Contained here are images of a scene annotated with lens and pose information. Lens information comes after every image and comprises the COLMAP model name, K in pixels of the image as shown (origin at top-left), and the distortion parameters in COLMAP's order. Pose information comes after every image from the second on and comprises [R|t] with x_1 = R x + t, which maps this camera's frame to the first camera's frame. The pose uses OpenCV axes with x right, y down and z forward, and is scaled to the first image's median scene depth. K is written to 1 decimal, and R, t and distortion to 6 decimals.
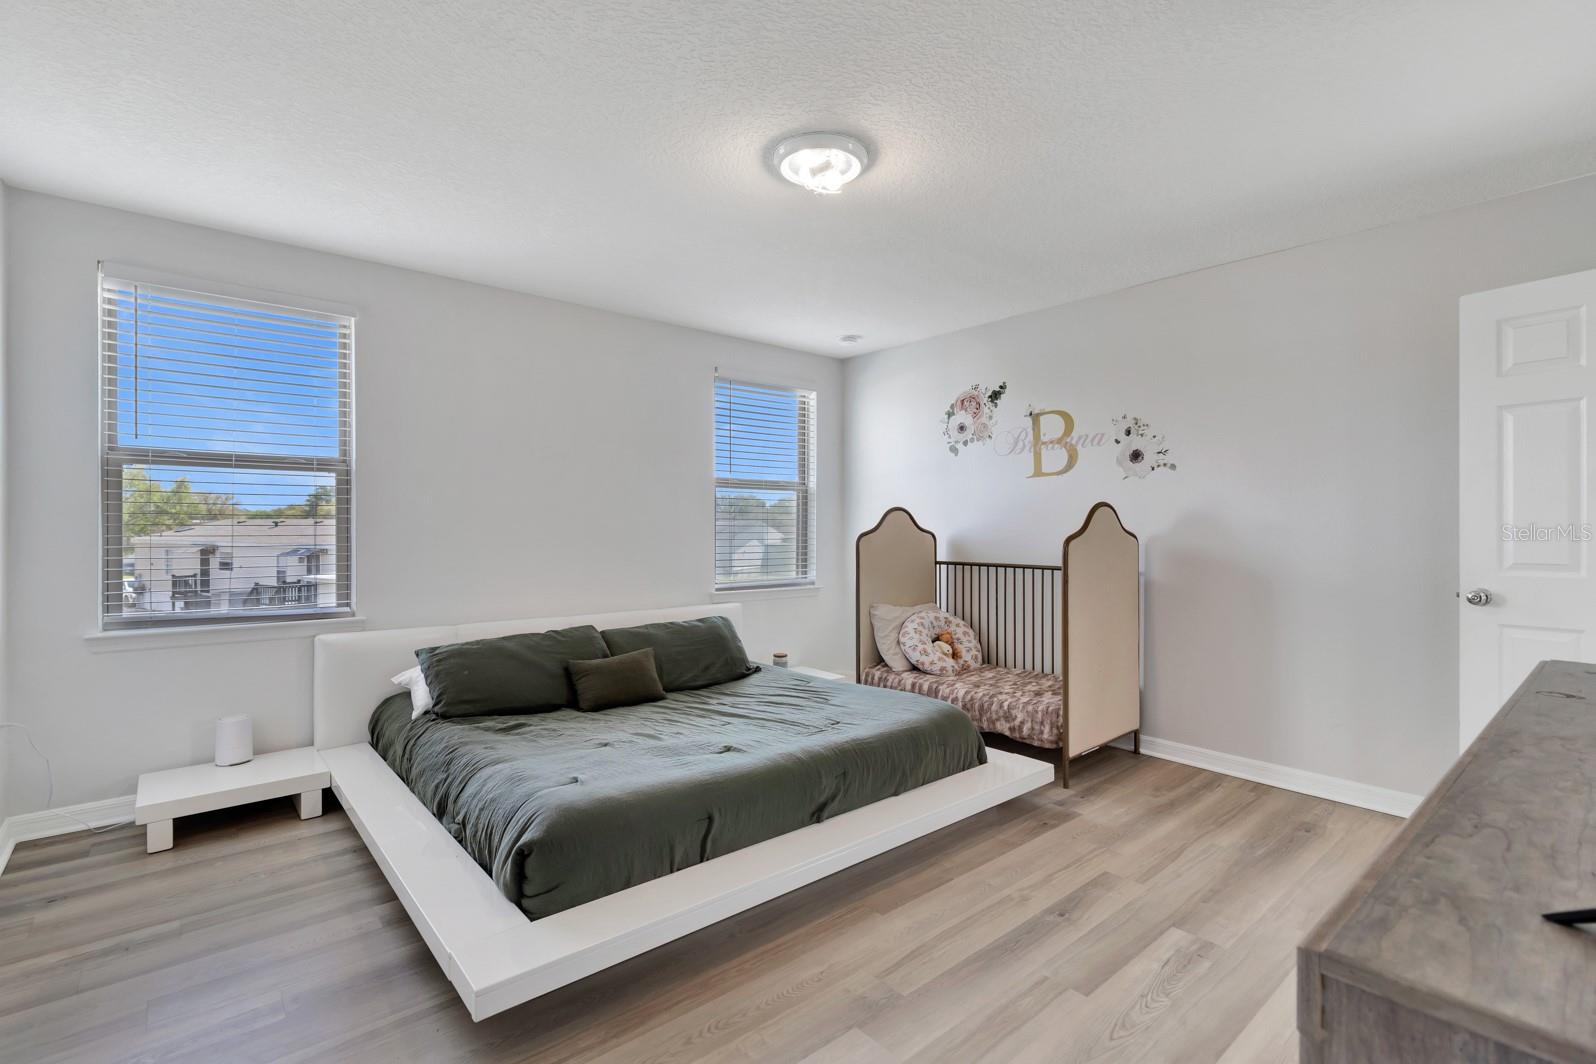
lens RADIAL K [[749.6, 0, 816.1], [0, 749.6, 523.5], [0, 0, 1]] dist [0.007008, 0.000362]
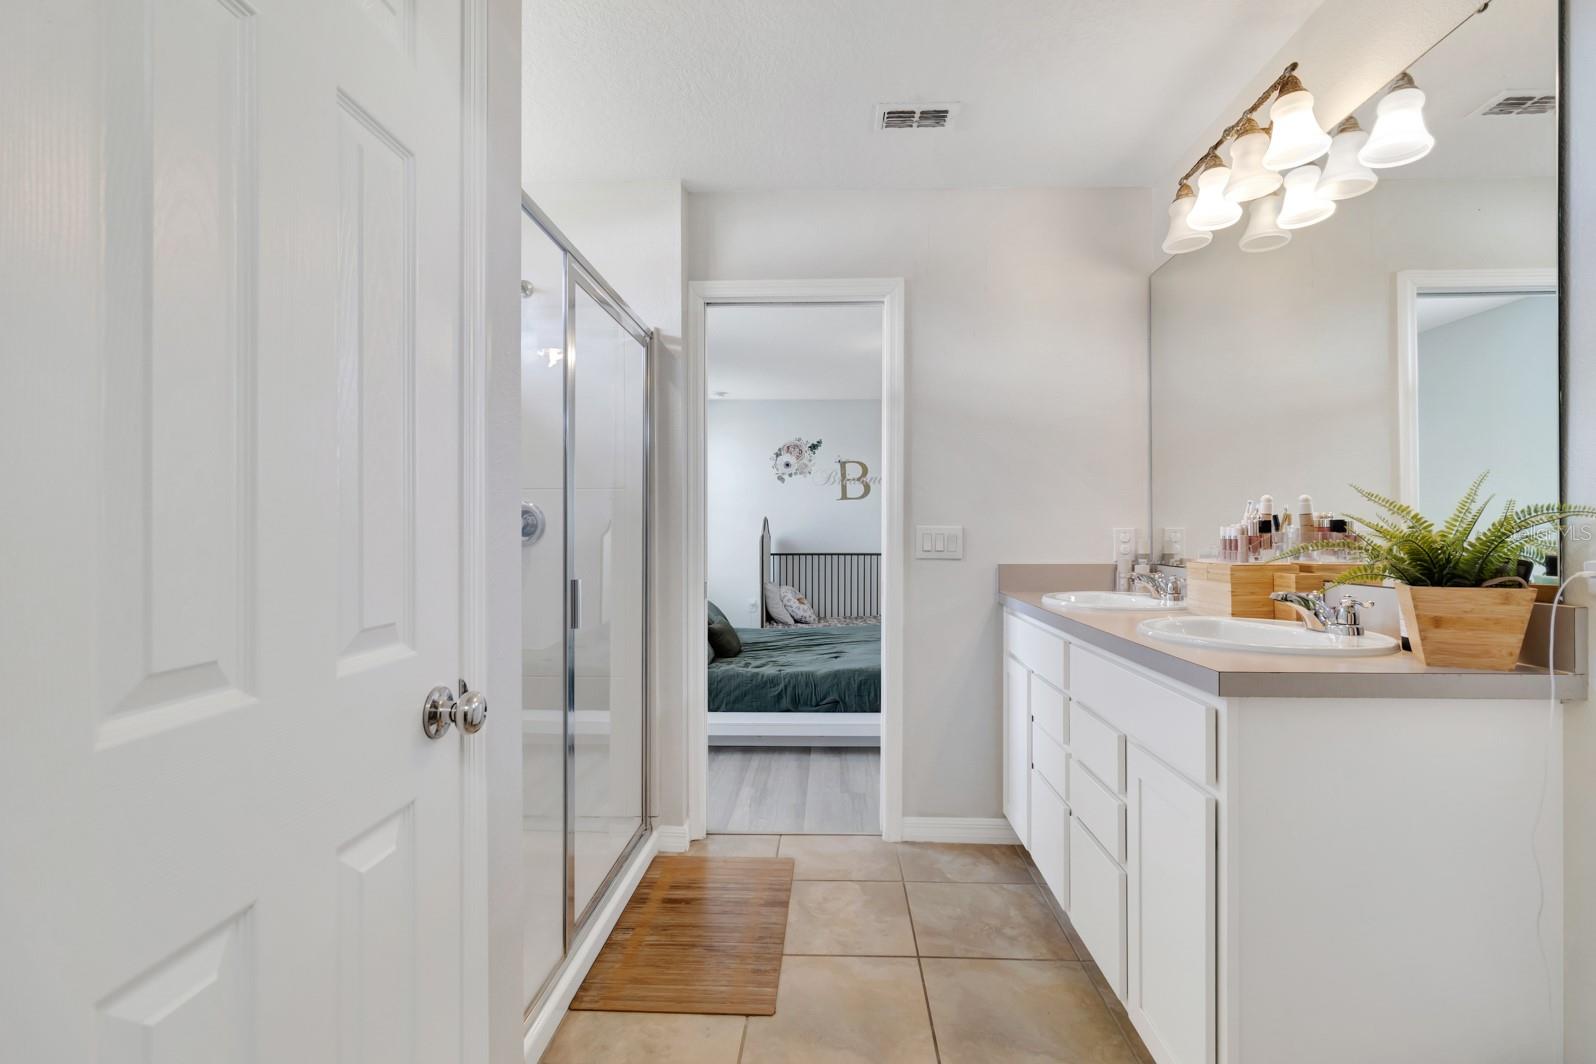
lens RADIAL K [[749.6, 0, 816.1], [0, 749.6, 523.5], [0, 0, 1]] dist [0.007008, 0.000362]
pose [[0.677677, 0.002794, 0.735354, -0.910970], [-0.001341, 0.999996, -0.002563, -0.005249], [-0.735358, 0.000751, 0.677678, -0.071774]]
